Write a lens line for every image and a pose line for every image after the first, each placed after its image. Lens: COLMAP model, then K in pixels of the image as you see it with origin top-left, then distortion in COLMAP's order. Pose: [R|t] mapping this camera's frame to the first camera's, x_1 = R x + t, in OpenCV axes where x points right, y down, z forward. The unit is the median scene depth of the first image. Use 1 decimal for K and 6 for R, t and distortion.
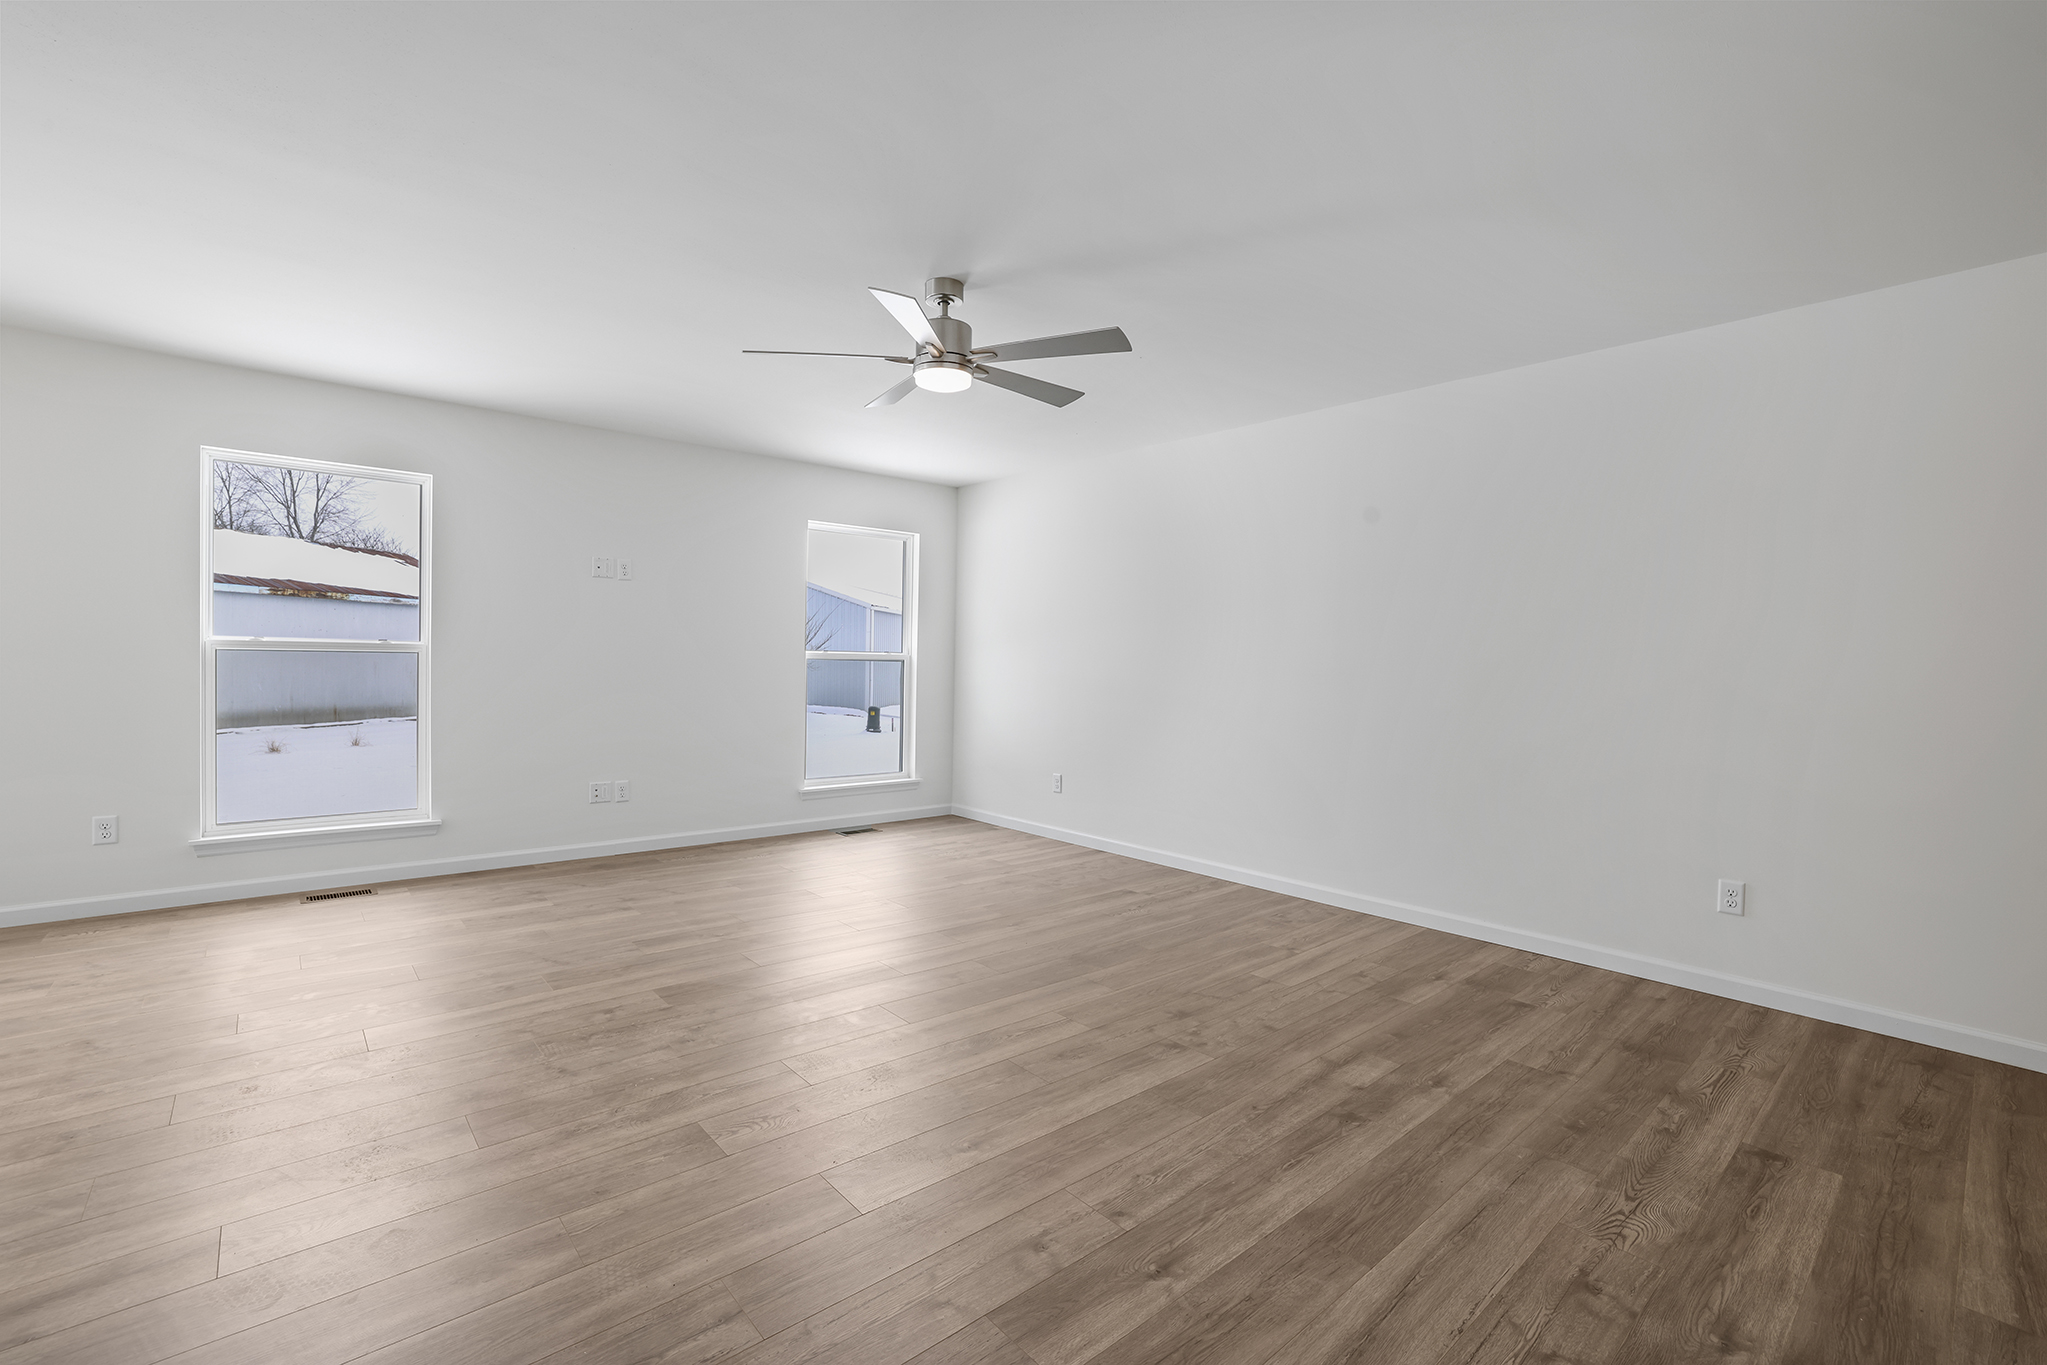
lens RADIAL K [[875.2, 0, 1003.9], [0, 875.2, 685.3], [0, 0, 1]] dist [-0.024728, 0.004271]
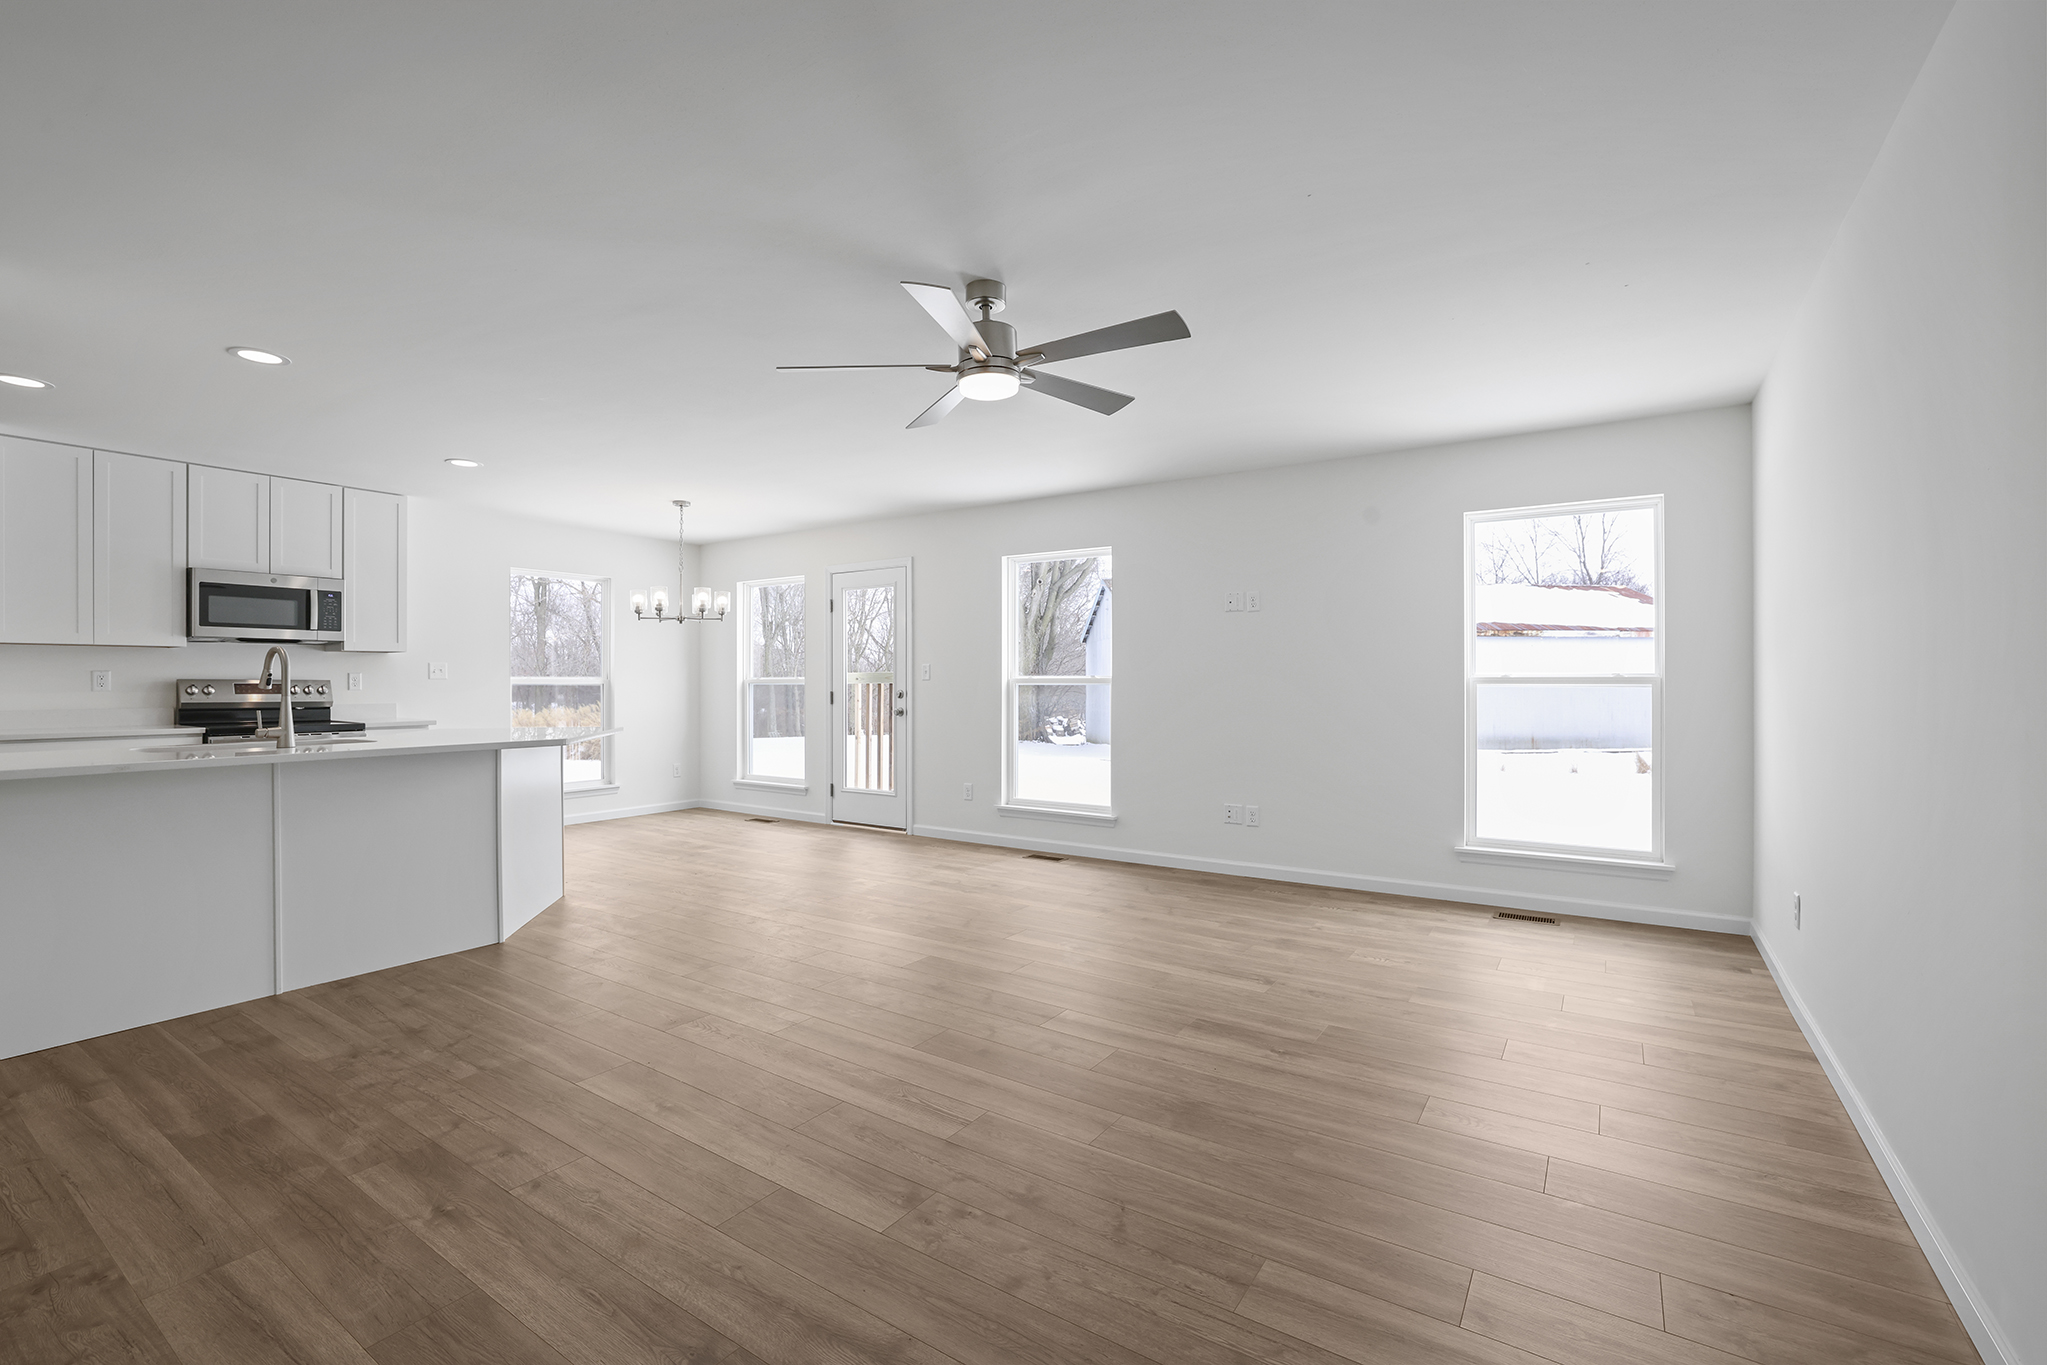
lens RADIAL K [[875.2, 0, 1030.9], [0, 875.2, 684.4], [0, 0, 1]] dist [-0.024728, 0.004271]
pose [[0.281198, -0.018969, -0.959462, 0.802211], [-0.019177, 0.999494, -0.025381, -0.004154], [0.959458, 0.025537, 0.280692, 0.751525]]
